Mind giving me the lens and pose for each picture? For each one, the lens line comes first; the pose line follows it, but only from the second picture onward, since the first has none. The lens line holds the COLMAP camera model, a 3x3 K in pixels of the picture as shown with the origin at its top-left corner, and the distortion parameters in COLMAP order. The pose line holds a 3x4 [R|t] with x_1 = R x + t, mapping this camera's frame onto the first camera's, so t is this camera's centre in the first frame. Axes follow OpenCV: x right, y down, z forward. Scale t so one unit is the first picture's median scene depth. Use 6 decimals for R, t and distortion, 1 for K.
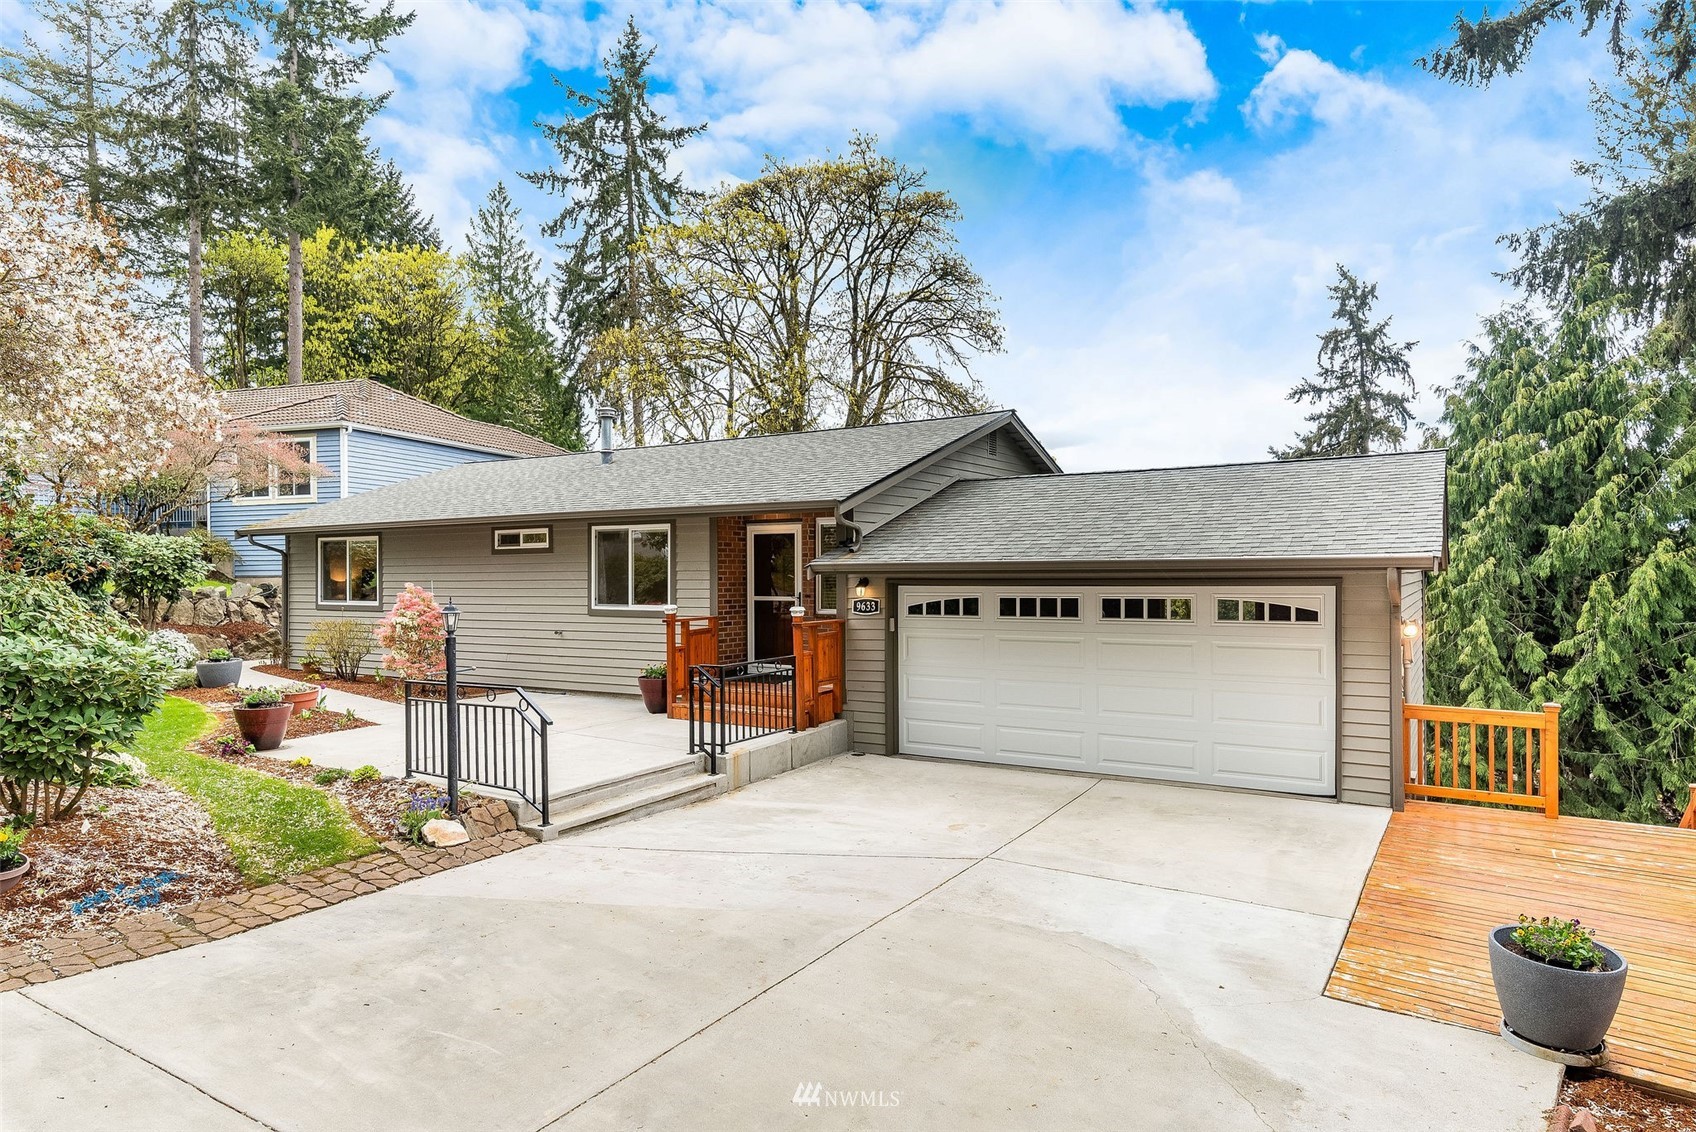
lens RADIAL K [[974.3, 0, 848.0], [0, 974.3, 566.0], [0, 0, 1]] dist [0.004067, 0.002022]
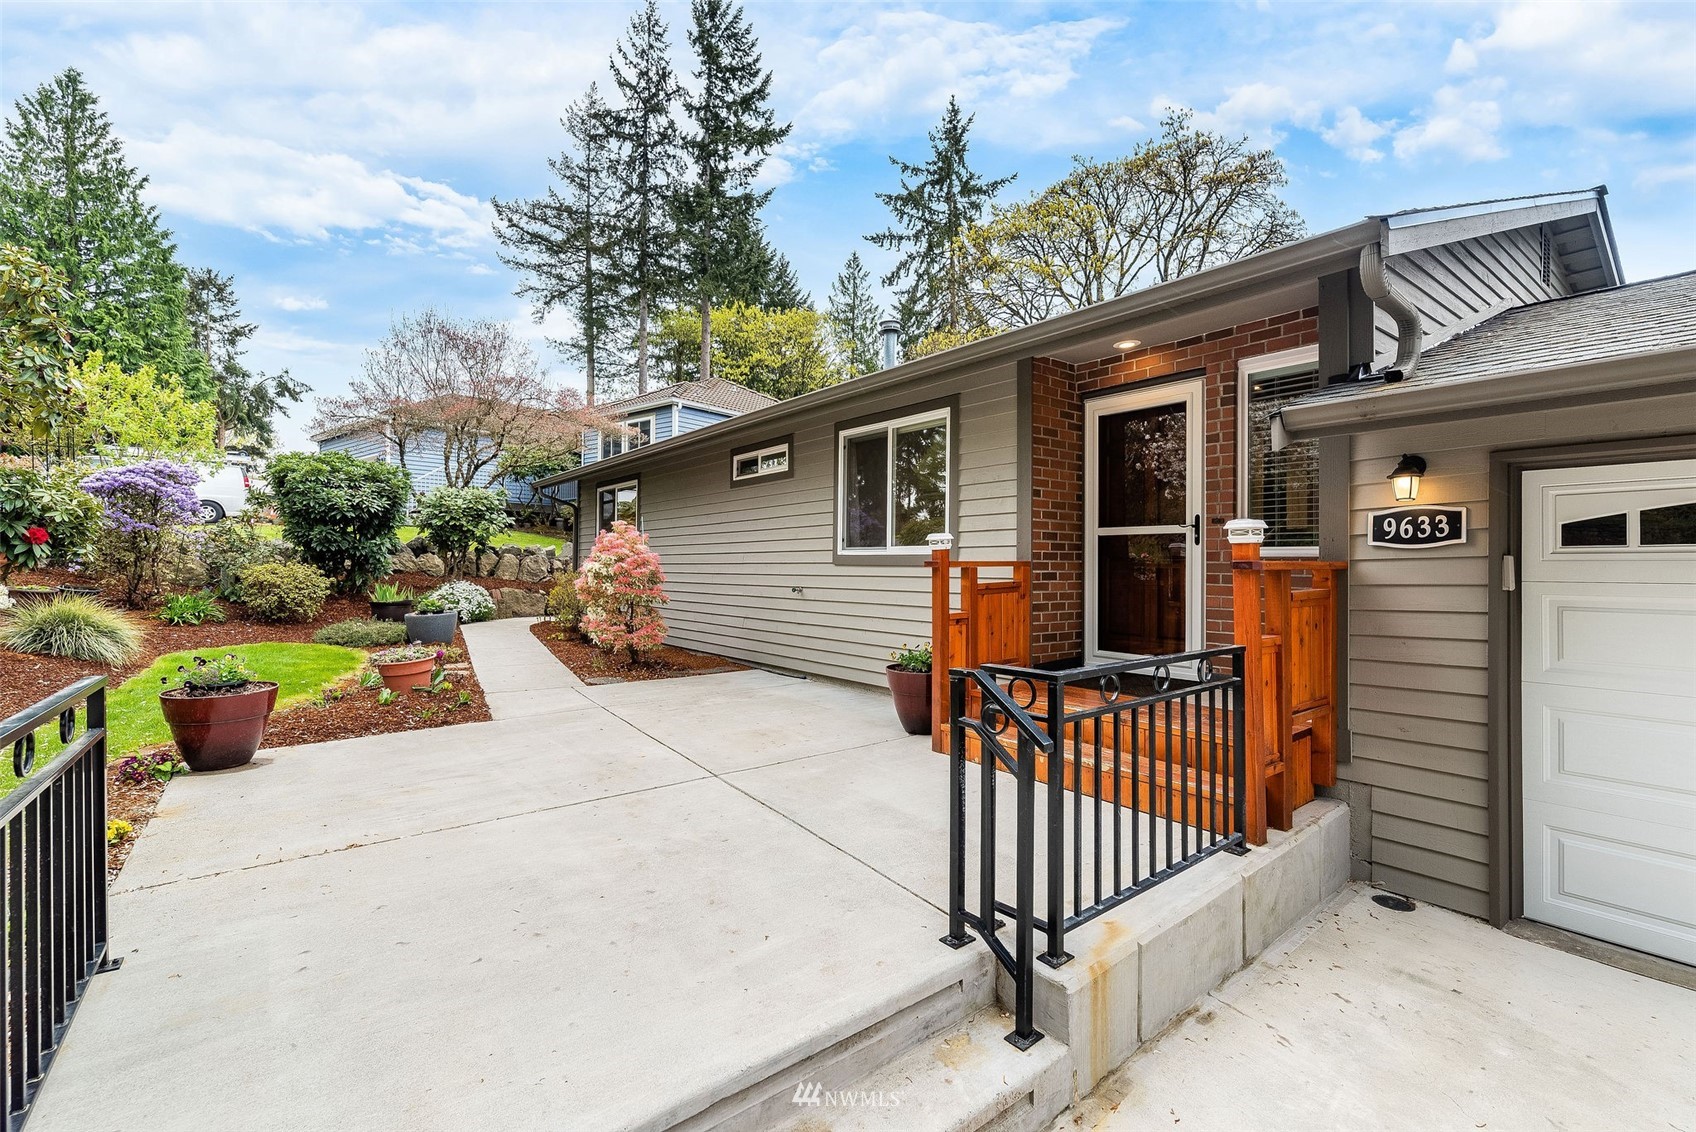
lens RADIAL K [[733.3, 0, 861.8], [0, 733.3, 557.2], [0, 0, 1]] dist [-0.001010, 0.000002]
pose [[0.939790, 0.007768, -0.341664, -0.019466], [-0.008746, 0.999961, -0.001323, 0.011935], [0.341641, 0.004232, 0.939821, 0.137466]]
